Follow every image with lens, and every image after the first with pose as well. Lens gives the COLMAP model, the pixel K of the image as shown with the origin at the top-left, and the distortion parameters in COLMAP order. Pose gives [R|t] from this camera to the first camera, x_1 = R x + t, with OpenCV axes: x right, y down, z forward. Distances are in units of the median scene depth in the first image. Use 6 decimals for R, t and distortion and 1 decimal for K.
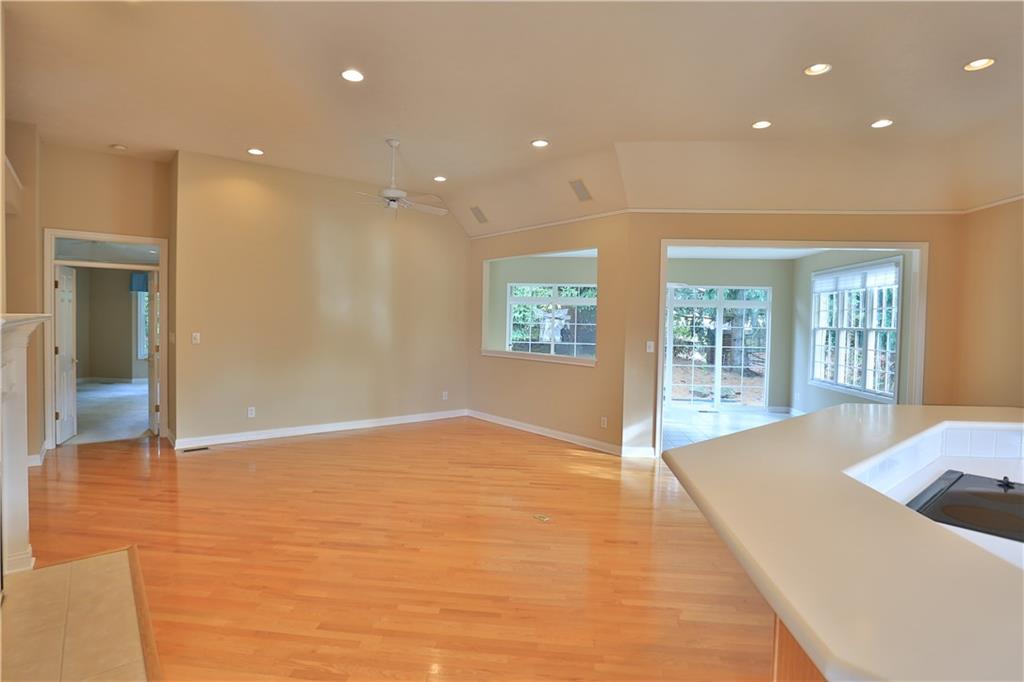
lens RADIAL K [[526.5, 0, 500.9], [0, 526.5, 336.7], [0, 0, 1]] dist [-0.076406, 0.039862]
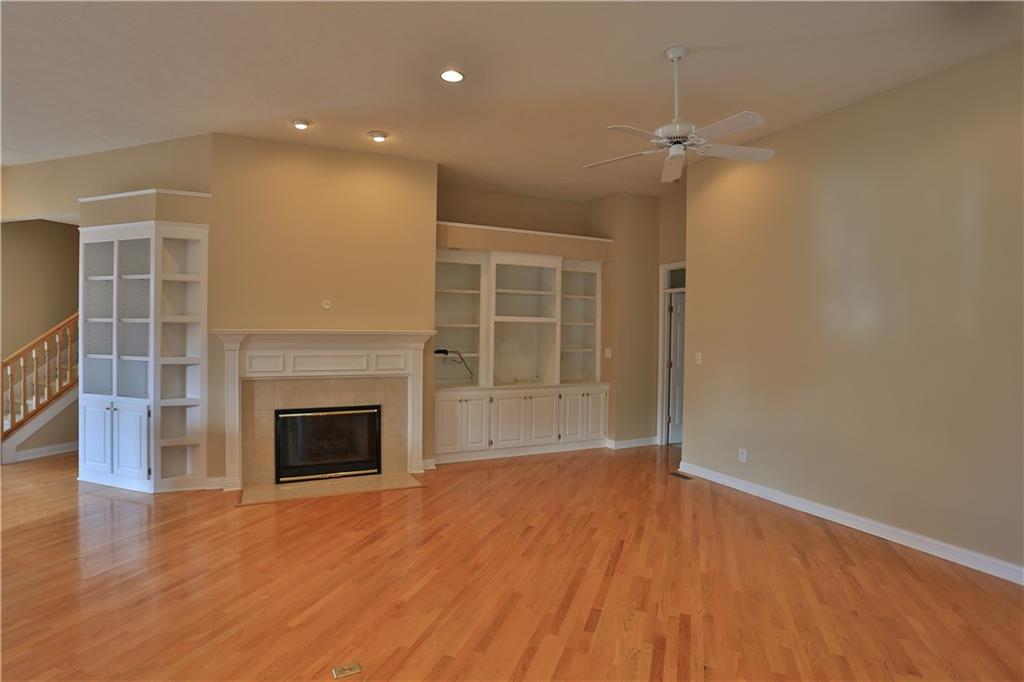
lens RADIAL K [[526.5, 0, 500.9], [0, 526.5, 336.7], [0, 0, 1]] dist [-0.076406, 0.039862]
pose [[-0.241170, -0.011927, -0.970410, 0.313303], [-0.046676, 0.998910, -0.000677, -0.014483], [0.969360, 0.045131, -0.241463, 0.684500]]
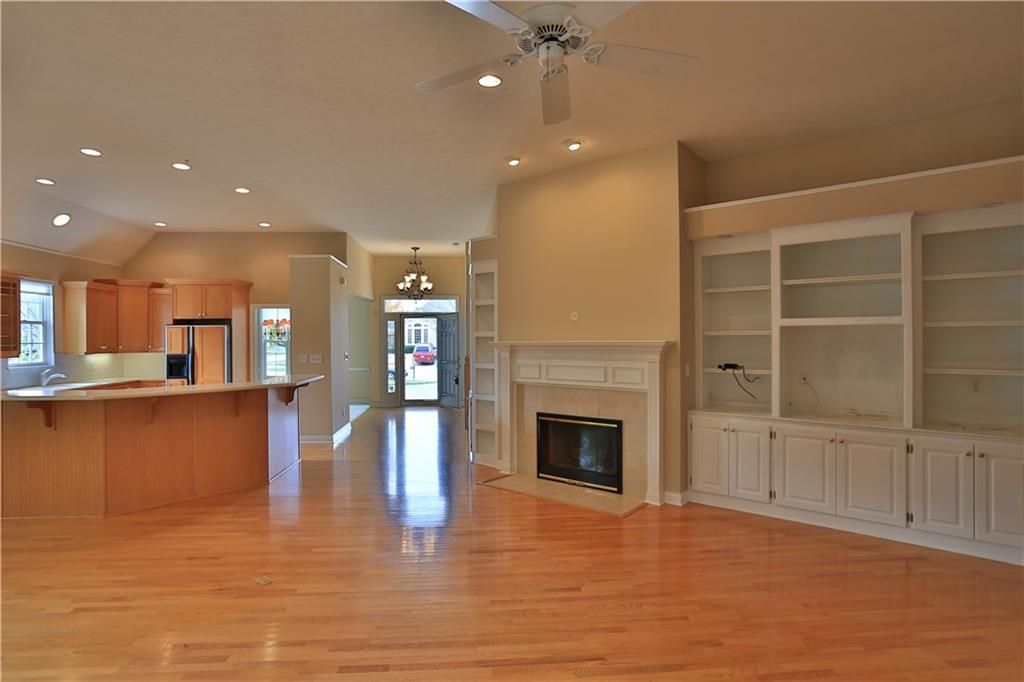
lens RADIAL K [[526.5, 0, 500.9], [0, 526.5, 336.7], [0, 0, 1]] dist [-0.076406, 0.039862]
pose [[-0.982827, -0.014337, -0.183971, -0.071887], [-0.019063, 0.999531, 0.023946, -0.034693], [0.183542, 0.027042, -0.982640, 0.987188]]
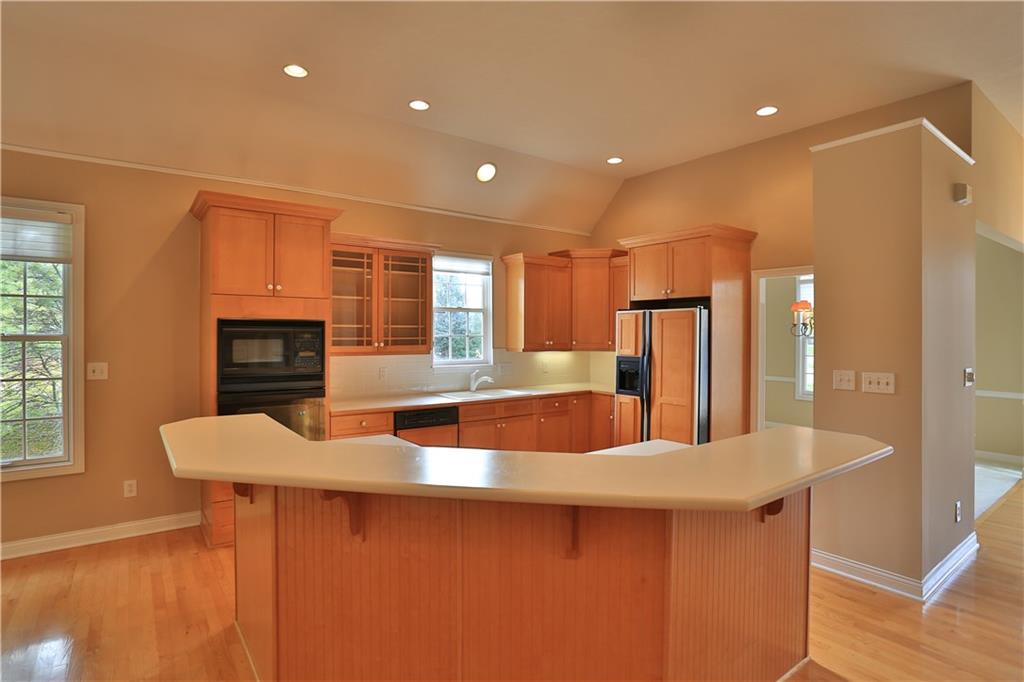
lens RADIAL K [[526.5, 0, 500.9], [0, 526.5, 336.7], [0, 0, 1]] dist [-0.076406, 0.039862]
pose [[-0.669073, -0.026454, 0.742726, -0.007124], [0.005299, 0.999171, 0.040361, -0.014775], [-0.743178, 0.030940, -0.668378, 0.423538]]
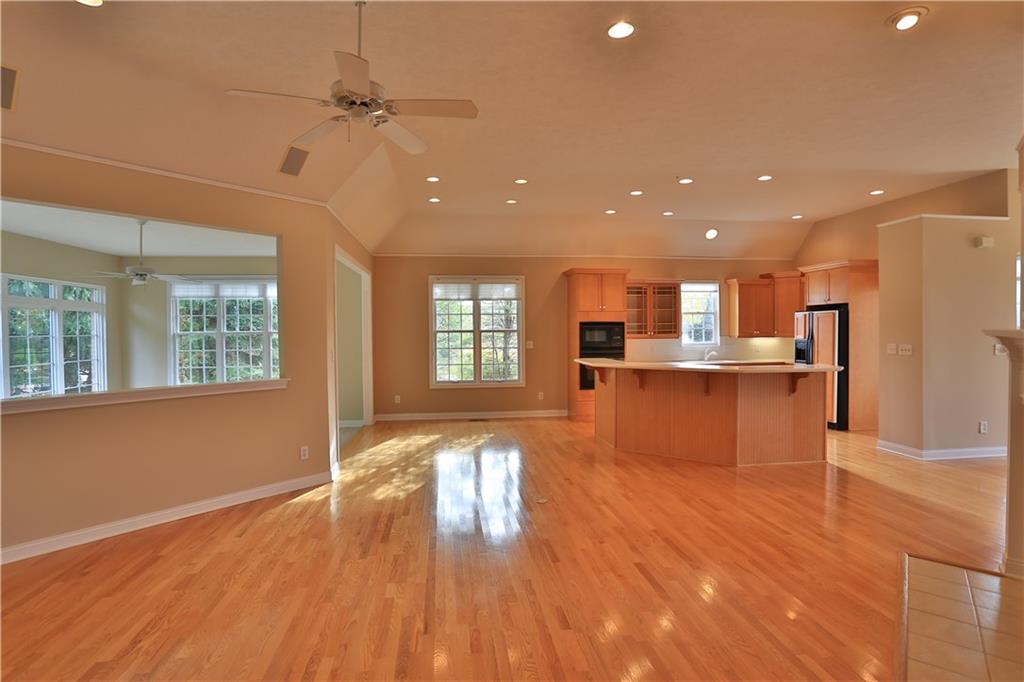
lens RADIAL K [[526.5, 0, 500.9], [0, 526.5, 336.7], [0, 0, 1]] dist [-0.076406, 0.039862]
pose [[-0.215716, -0.031573, 0.975946, -0.535530], [0.033728, 0.998640, 0.039763, -0.032568], [-0.975873, 0.041494, -0.214358, 0.702923]]
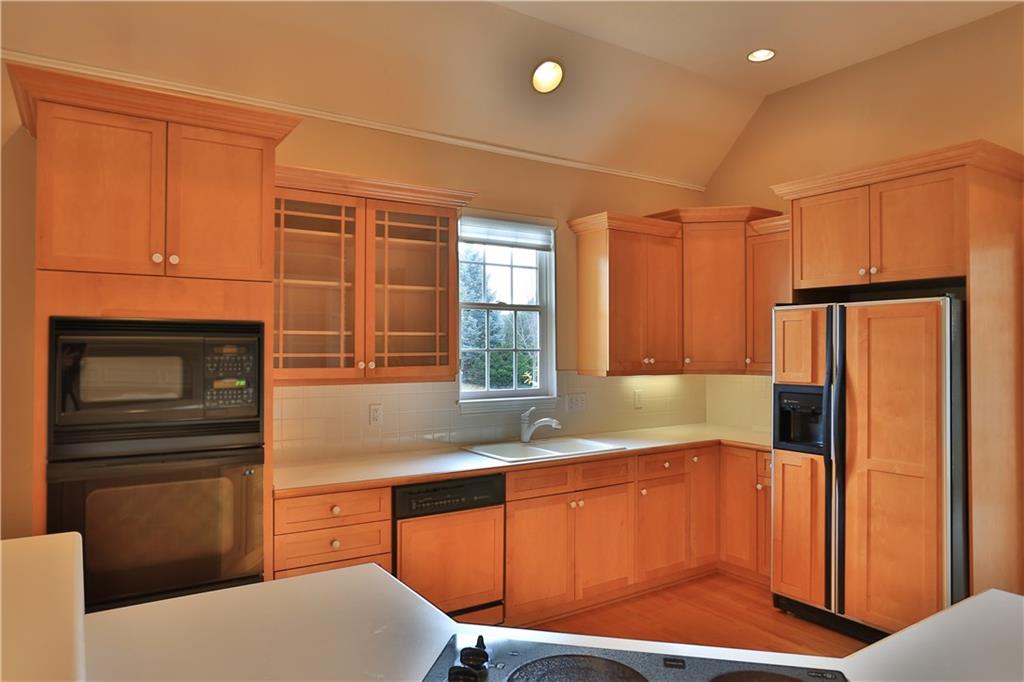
lens RADIAL K [[656.6, 0, 505.9], [0, 656.6, 337.7], [0, 0, 1]] dist [-0.028351, 0.000547]
pose [[-0.635099, -0.009274, 0.772375, 0.144104], [0.009306, 0.999763, 0.019657, -0.007779], [-0.772374, 0.019672, -0.634863, 0.327214]]
